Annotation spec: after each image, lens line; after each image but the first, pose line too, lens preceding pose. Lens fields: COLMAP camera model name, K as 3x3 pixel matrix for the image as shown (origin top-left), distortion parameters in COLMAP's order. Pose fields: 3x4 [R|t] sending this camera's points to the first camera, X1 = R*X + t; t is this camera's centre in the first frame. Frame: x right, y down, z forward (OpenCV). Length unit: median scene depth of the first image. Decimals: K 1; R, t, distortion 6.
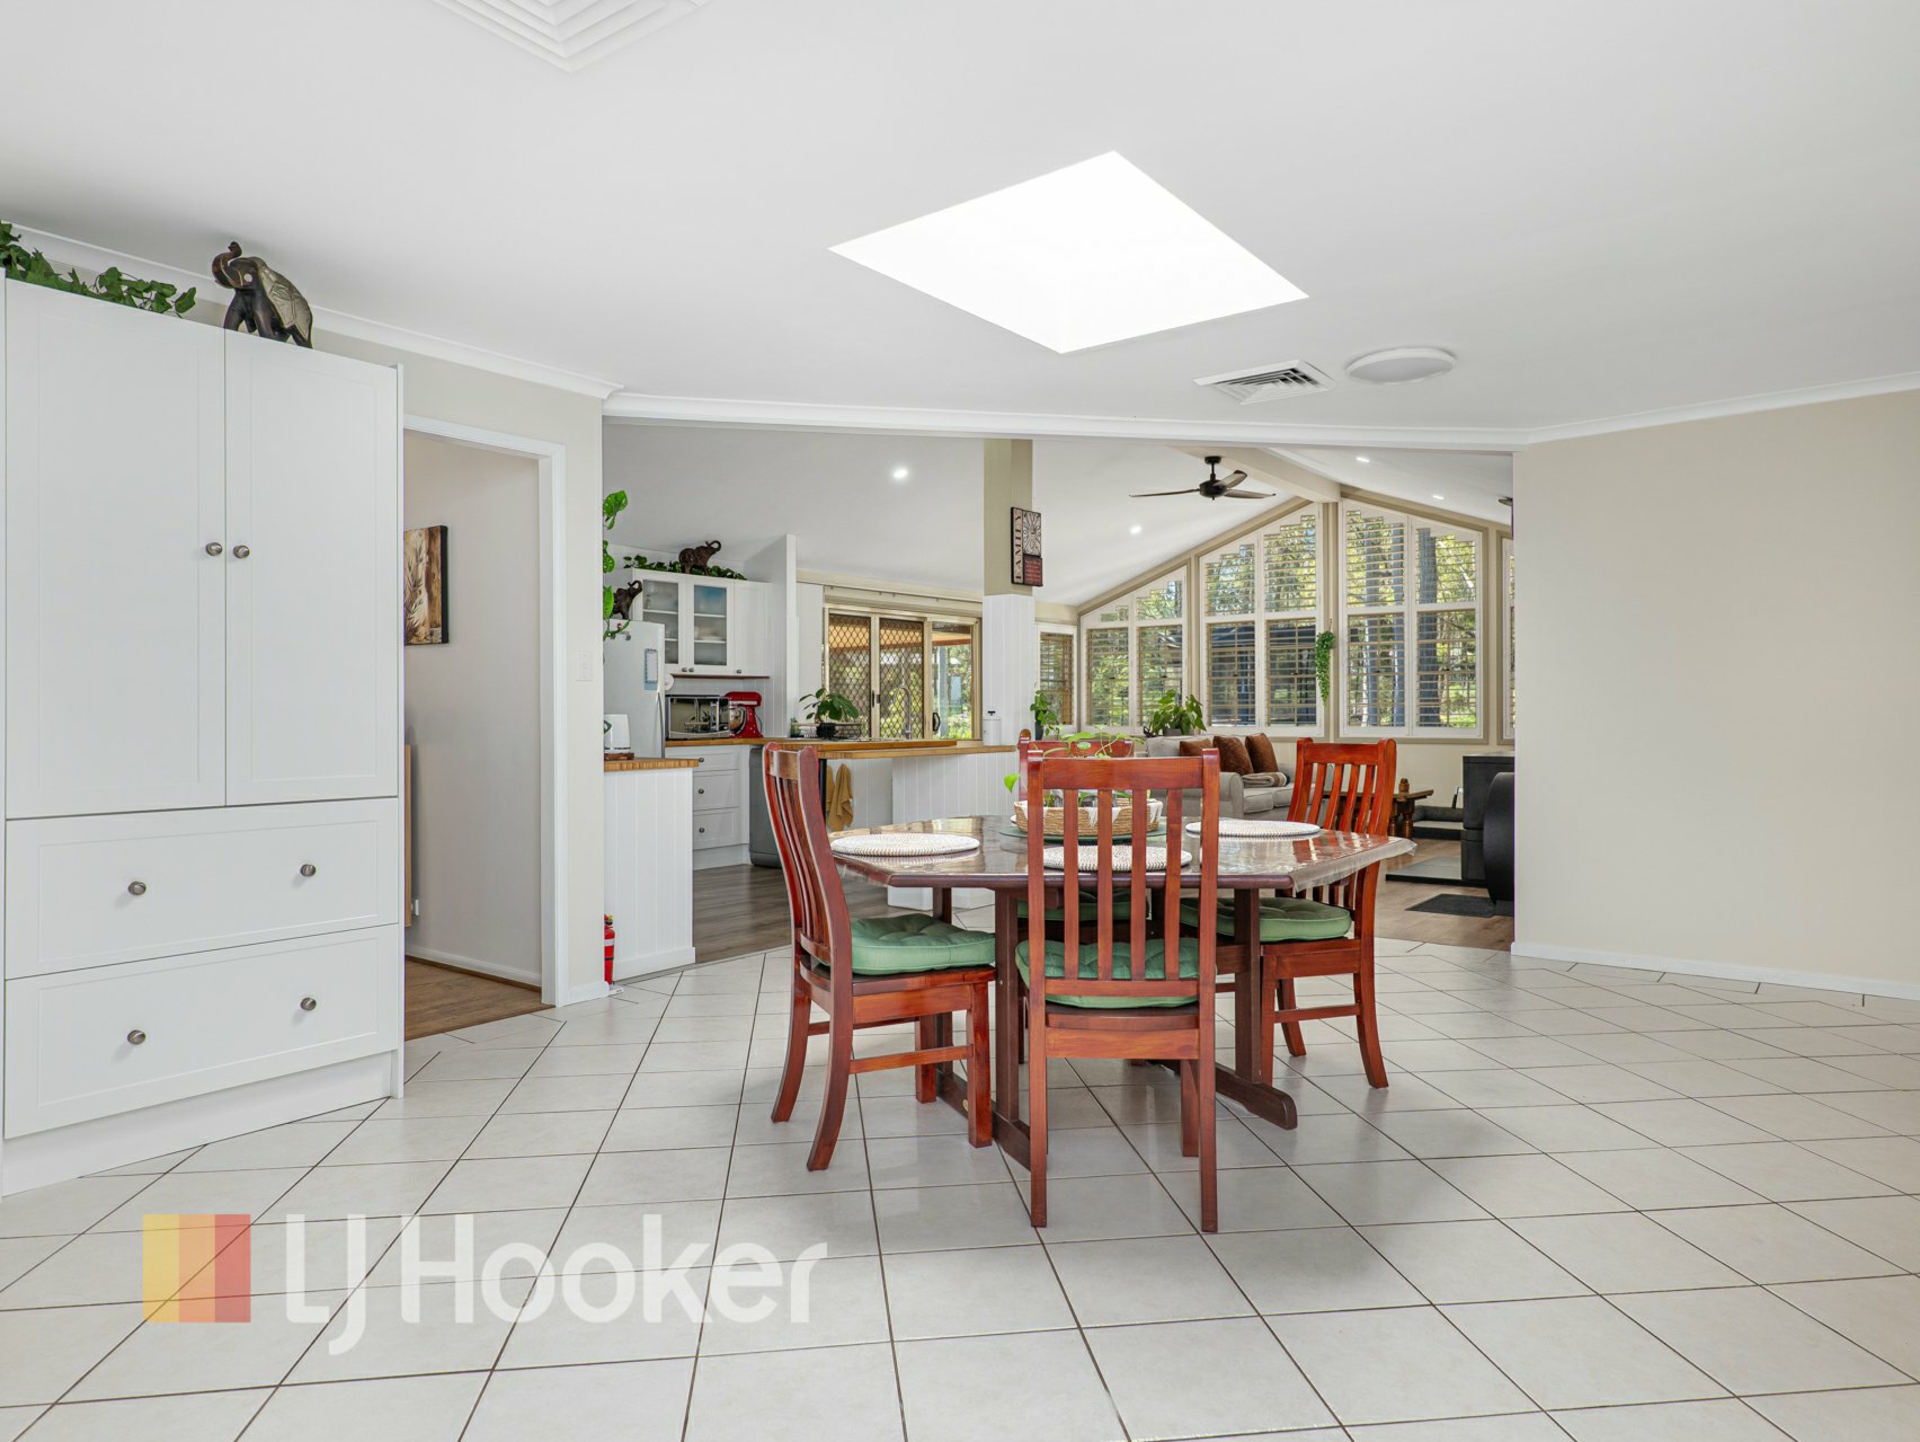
lens RADIAL K [[1186.0, 0, 960.0], [0, 1186.0, 721.0], [0, 0, 1]] dist [-0.031189, 0.000392]
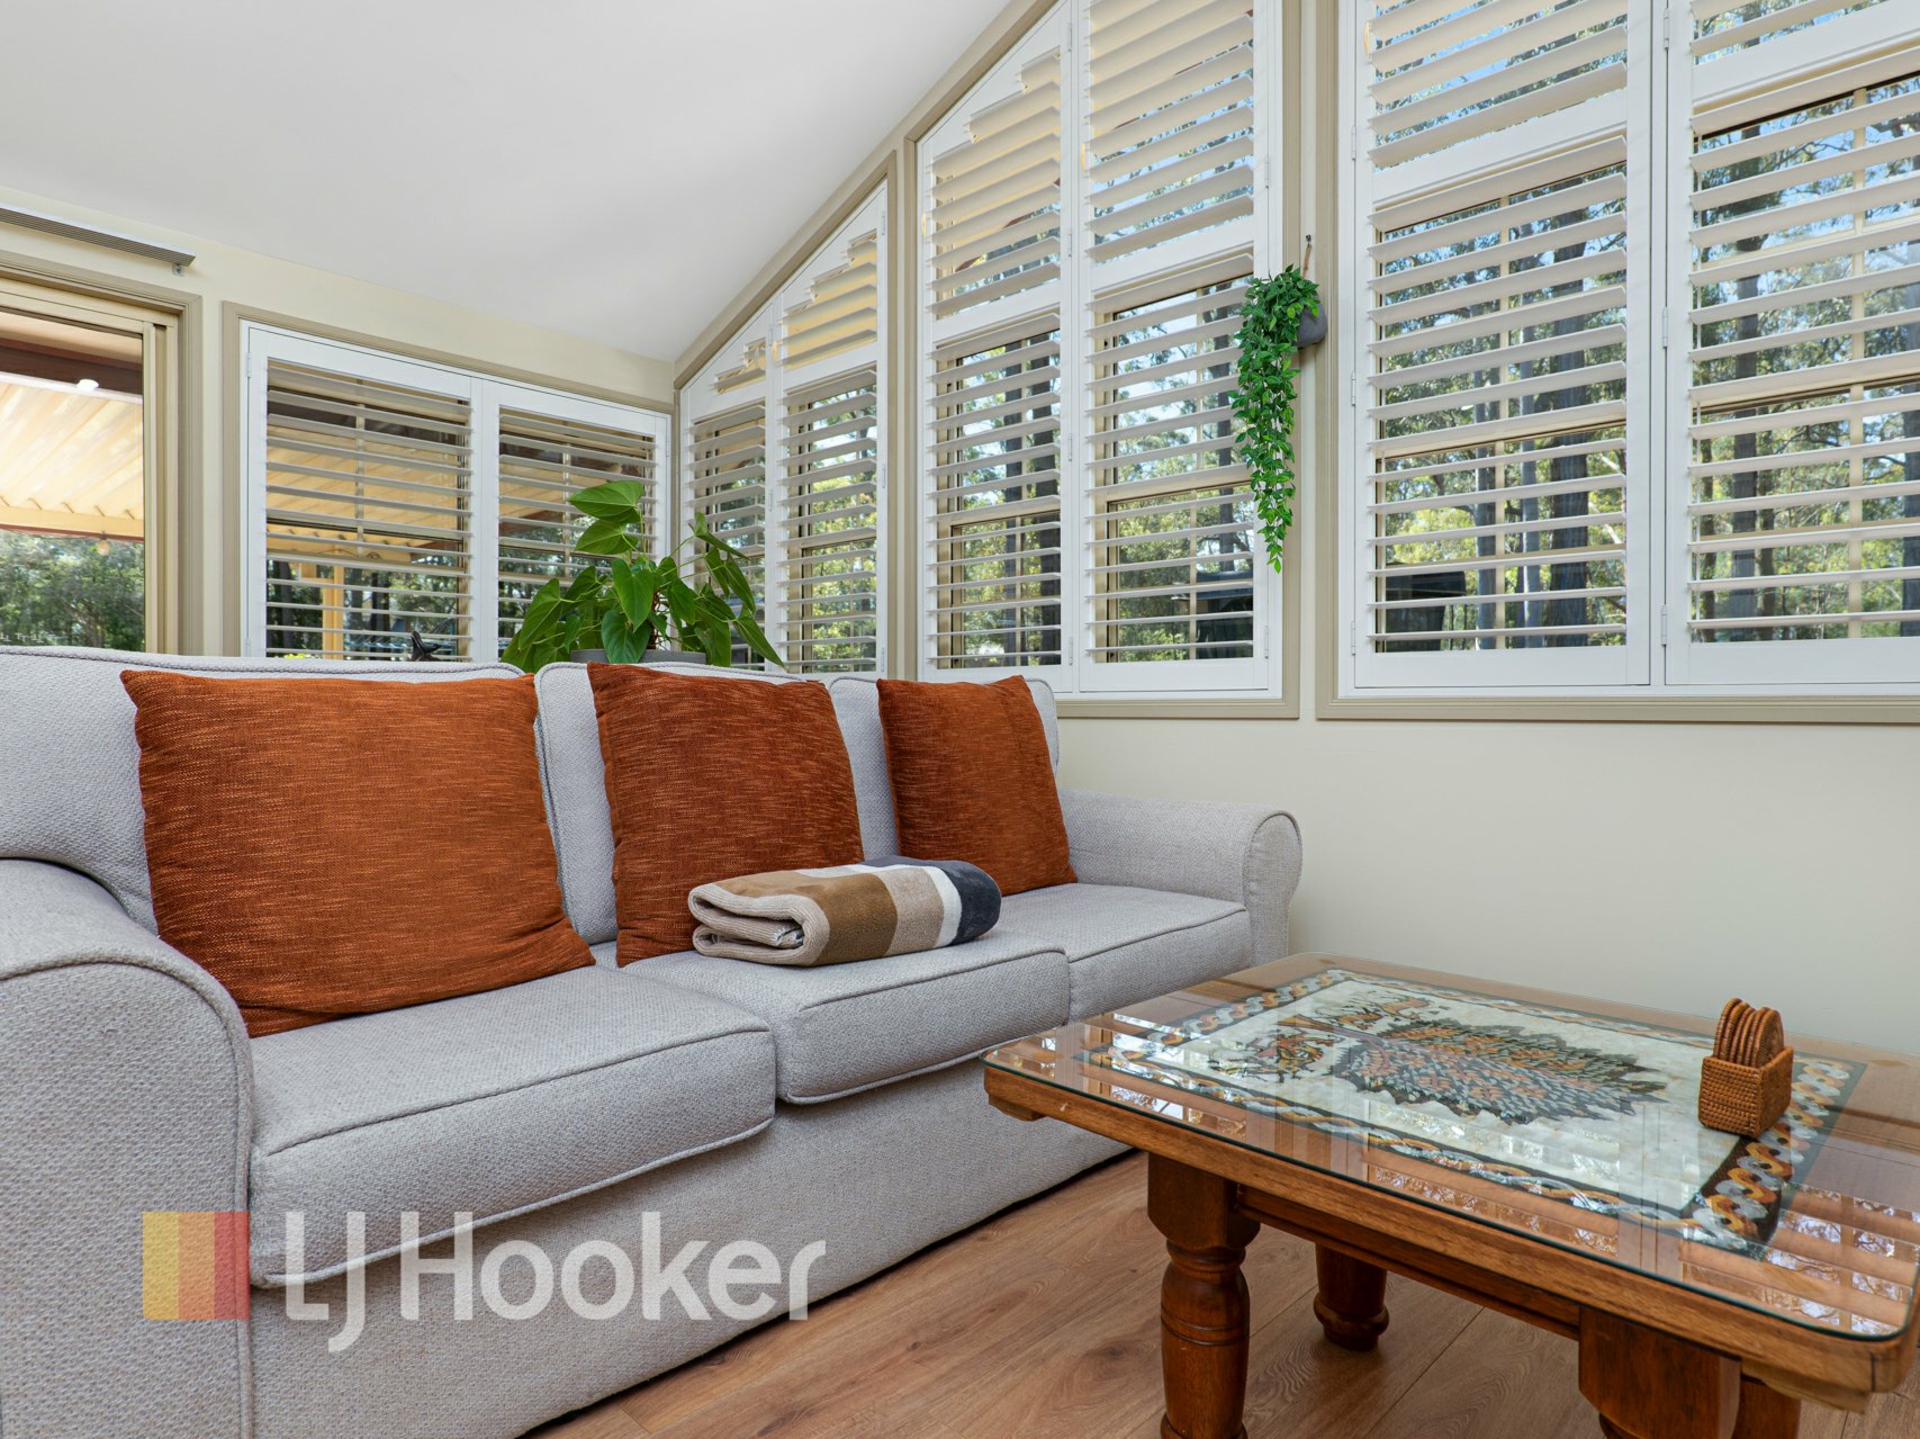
lens RADIAL K [[1061.5, 0, 1020.7], [0, 1061.5, 721.9], [0, 0, 1]] dist [0.001820, 0.000571]
pose [[0.996856, 0.017487, -0.077283, 0.240184], [-0.018064, 0.999814, -0.006778, 0.018093], [0.077150, 0.008153, 0.996986, 0.678801]]
